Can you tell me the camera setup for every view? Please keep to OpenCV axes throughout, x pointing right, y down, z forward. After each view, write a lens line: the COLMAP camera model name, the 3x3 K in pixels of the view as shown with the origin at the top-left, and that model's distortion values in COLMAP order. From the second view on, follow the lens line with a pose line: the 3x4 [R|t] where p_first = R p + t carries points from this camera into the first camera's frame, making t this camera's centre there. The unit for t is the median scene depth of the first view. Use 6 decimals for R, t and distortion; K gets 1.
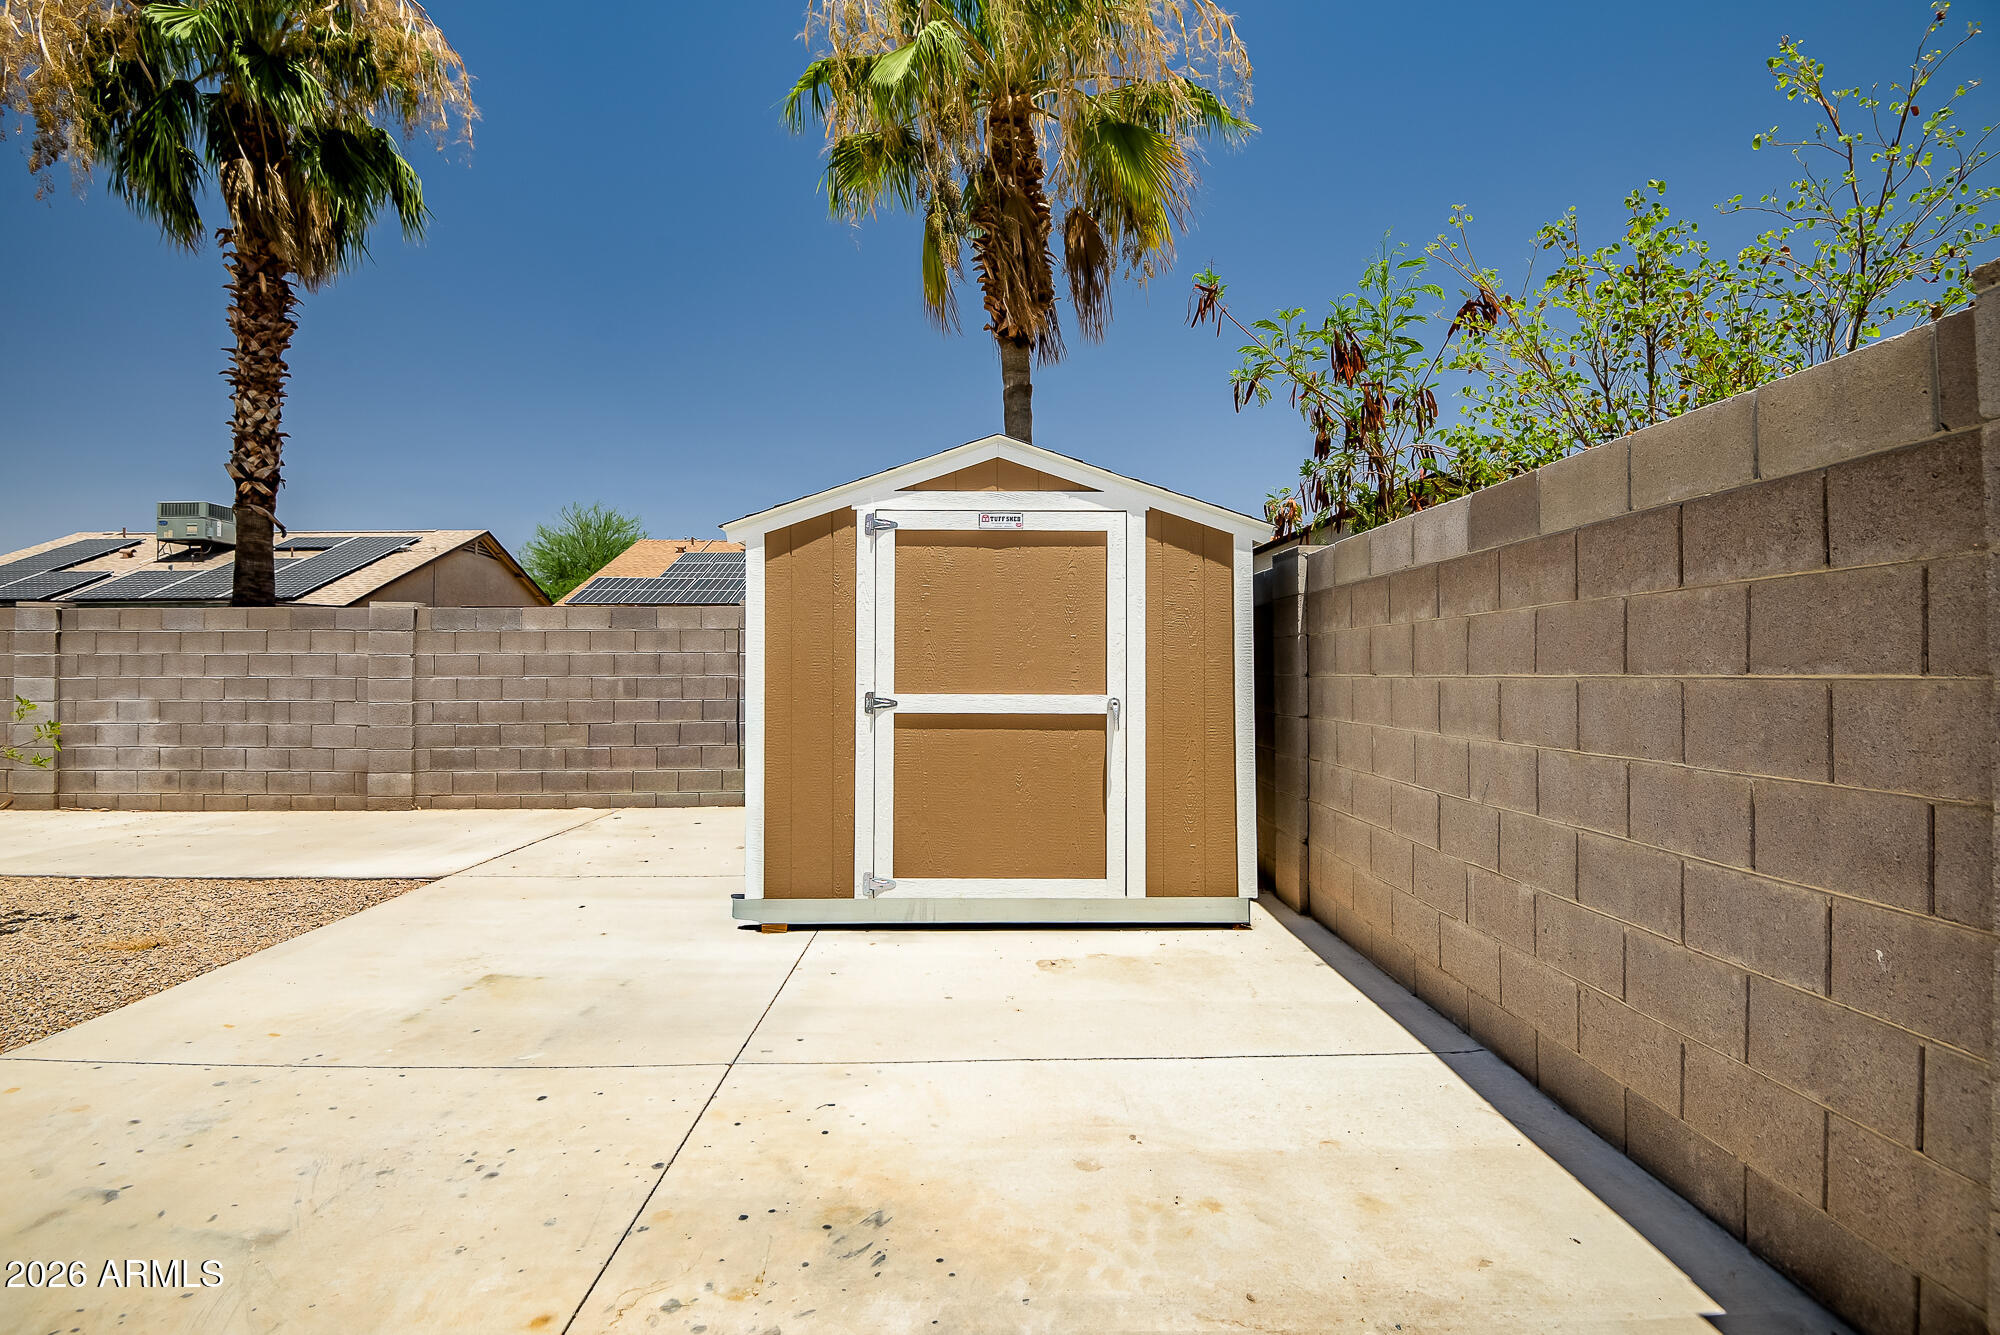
lens RADIAL K [[951.1, 0, 1044.3], [0, 951.1, 652.4], [0, 0, 1]] dist [-0.004723, -0.014000]
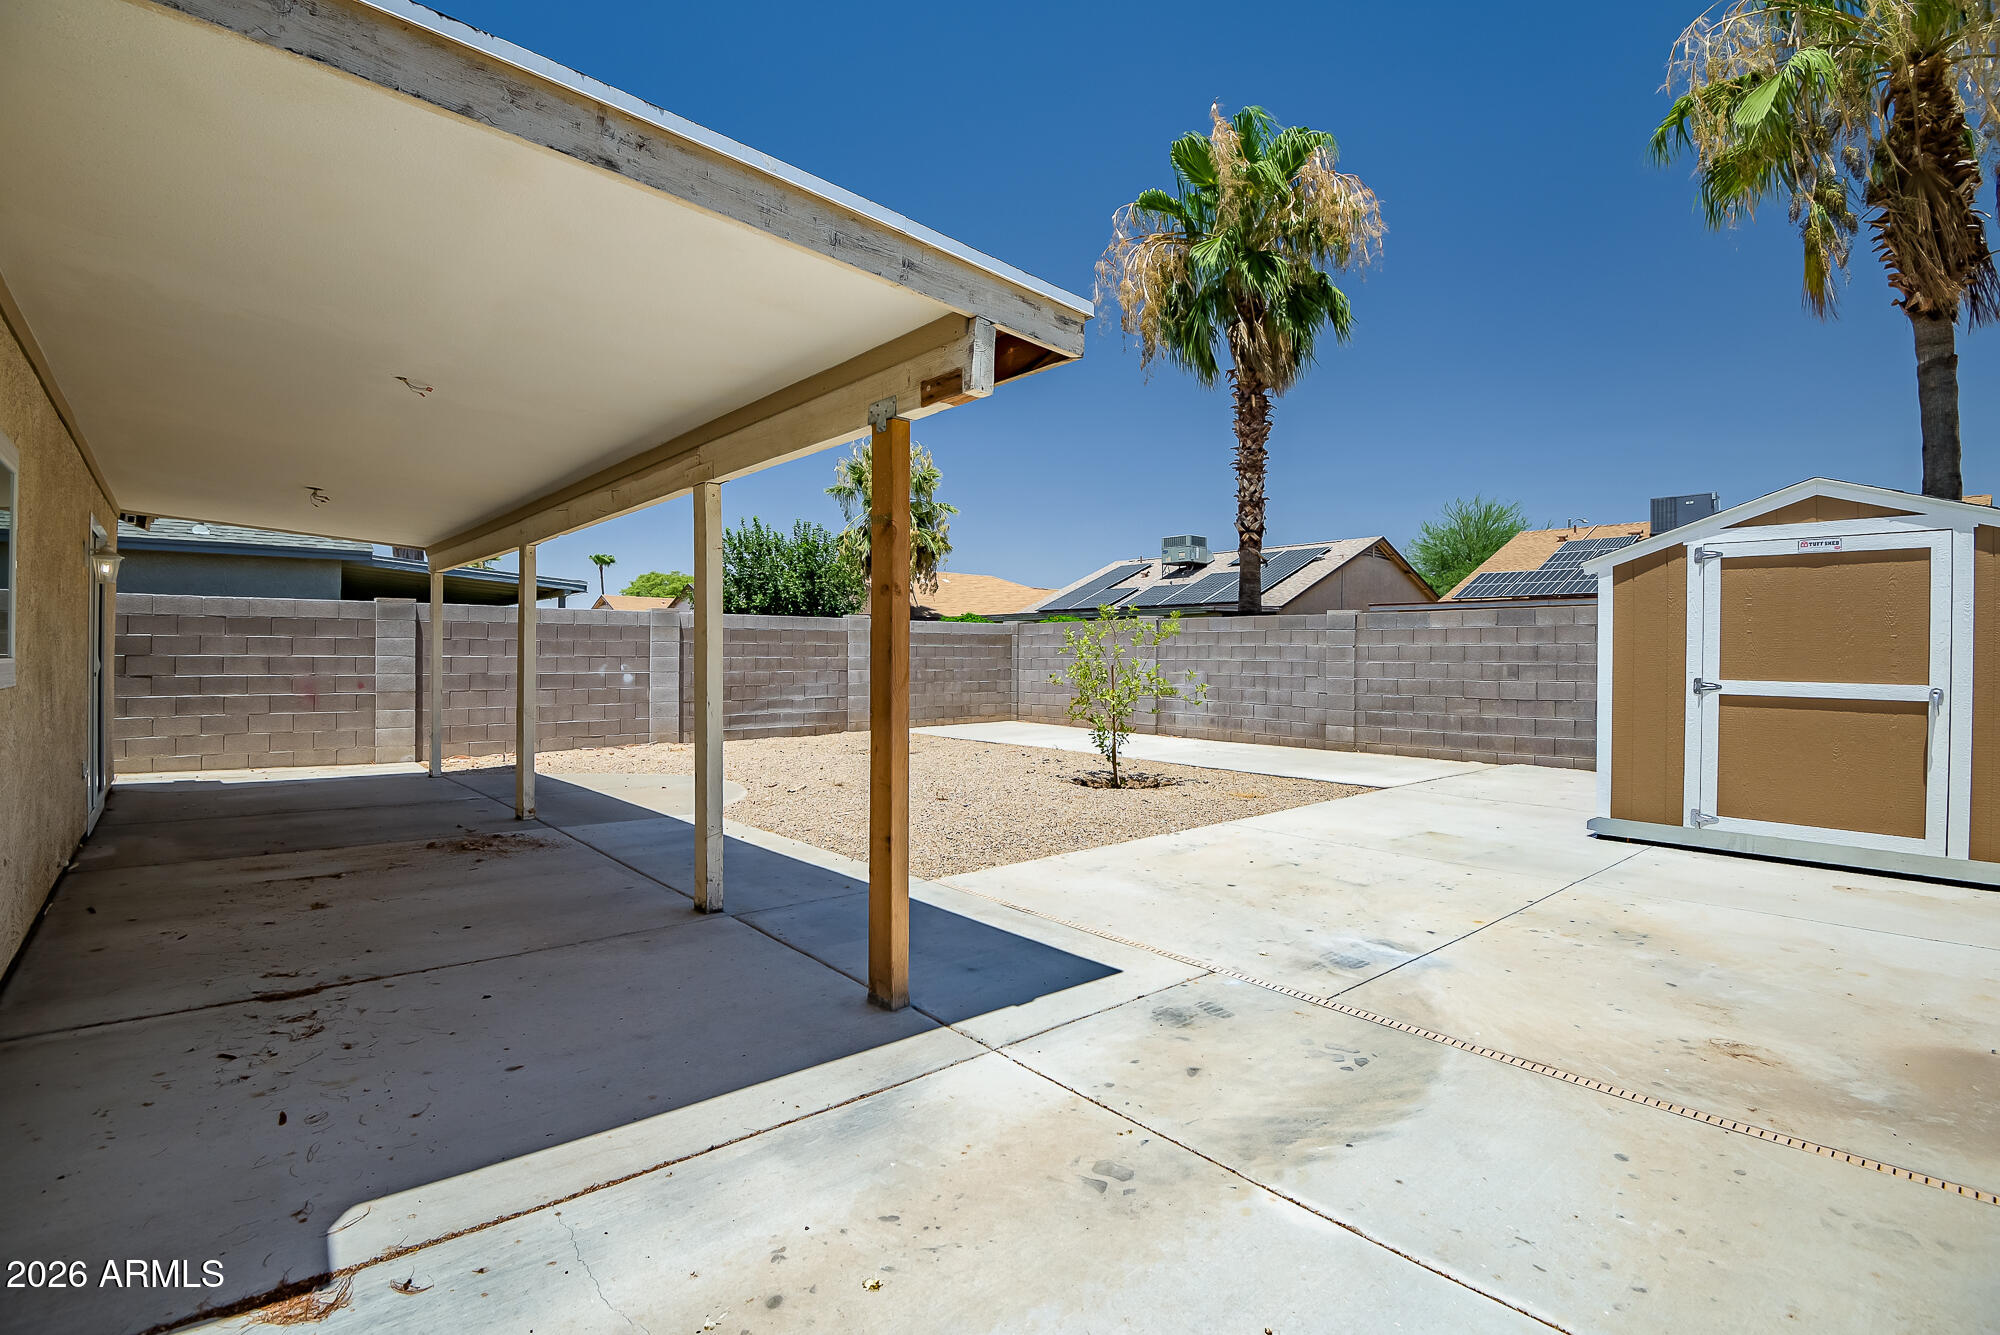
lens RADIAL K [[920.5, 0, 990.0], [0, 920.5, 654.3], [0, 0, 1]] dist [0.020137, -0.029955]
pose [[0.602737, 0.006558, -0.797913, 0.120768], [0.008486, 0.999857, 0.014628, -0.009533], [0.797895, -0.015588, 0.602595, -0.284054]]
